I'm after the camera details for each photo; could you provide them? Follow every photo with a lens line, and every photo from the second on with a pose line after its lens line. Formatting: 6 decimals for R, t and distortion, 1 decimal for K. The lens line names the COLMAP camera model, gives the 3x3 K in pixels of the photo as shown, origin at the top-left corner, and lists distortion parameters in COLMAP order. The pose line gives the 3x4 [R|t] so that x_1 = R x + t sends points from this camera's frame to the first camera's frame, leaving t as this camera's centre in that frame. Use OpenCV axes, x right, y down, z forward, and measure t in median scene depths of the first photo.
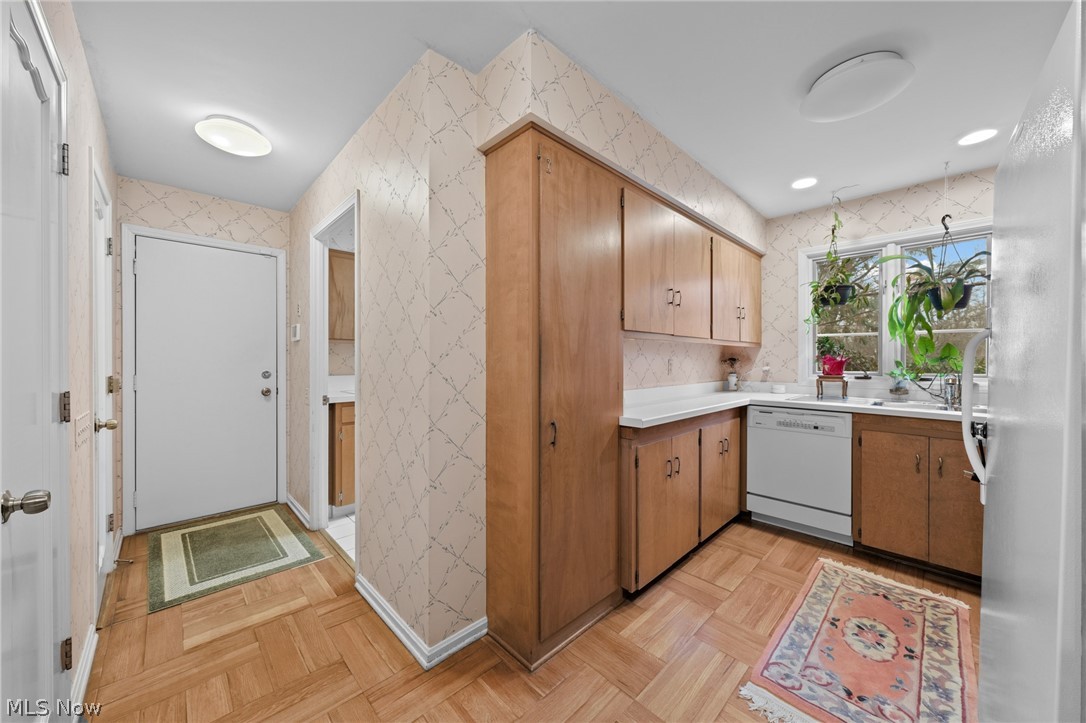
lens RADIAL K [[390.9, 0, 537.2], [0, 390.9, 362.3], [0, 0, 1]] dist [-0.004652, -0.000010]
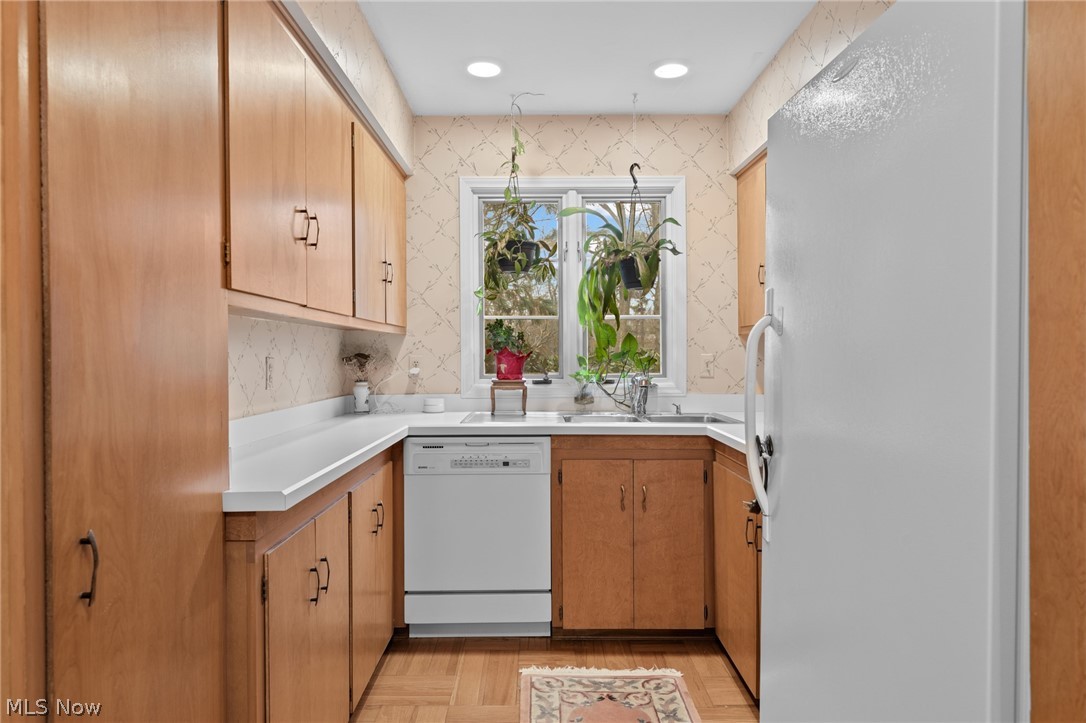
lens RADIAL K [[726.1, 0, 544.5], [0, 726.1, 359.5], [0, 0, 1]] dist [-0.005807, 0.003867]
pose [[0.680578, -0.008936, 0.732621, -0.104542], [0.010979, 0.999938, 0.001998, -0.002344], [-0.732593, 0.006684, 0.680634, 0.167449]]
